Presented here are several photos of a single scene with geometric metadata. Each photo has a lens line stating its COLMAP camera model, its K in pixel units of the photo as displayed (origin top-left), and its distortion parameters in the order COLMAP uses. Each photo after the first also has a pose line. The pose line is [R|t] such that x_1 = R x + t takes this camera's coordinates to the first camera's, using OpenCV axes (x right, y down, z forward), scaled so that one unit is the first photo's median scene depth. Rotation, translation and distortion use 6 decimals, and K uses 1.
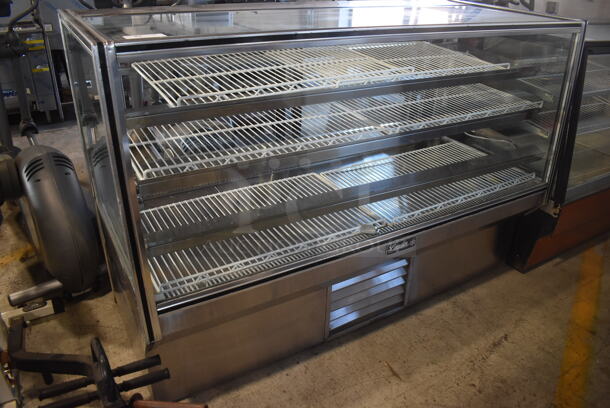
lens RADIAL K [[474.6, 0, 305.0], [0, 474.6, 204.0], [0, 0, 1]] dist [-0.095404, 0.013123]
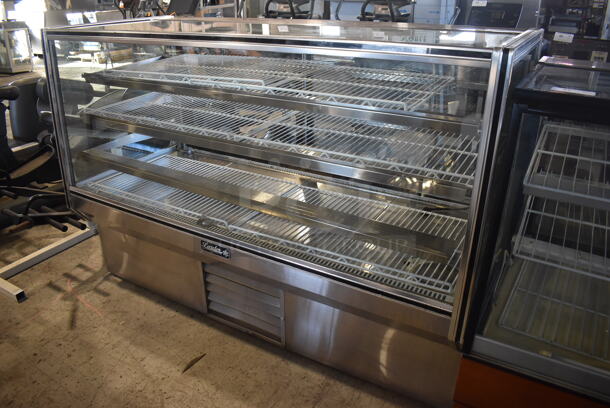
lens RADIAL K [[474.6, 0, 305.0], [0, 474.6, 204.0], [0, 0, 1]] dist [-0.095404, 0.013123]
pose [[0.478230, 0.337640, -0.810737, 0.930880], [-0.395179, 0.907139, 0.144683, -0.191654], [0.784302, 0.251195, 0.567249, 0.469658]]
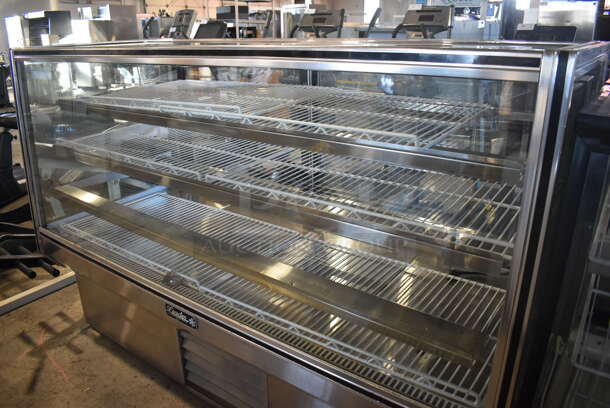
lens RADIAL K [[474.6, 0, 305.0], [0, 474.6, 204.0], [0, 0, 1]] dist [-0.095404, 0.013123]
pose [[0.392852, 0.287366, -0.873549, 0.802223], [-0.410212, 0.904936, 0.113211, -0.227159], [0.823039, 0.313865, 0.473387, 0.626239]]
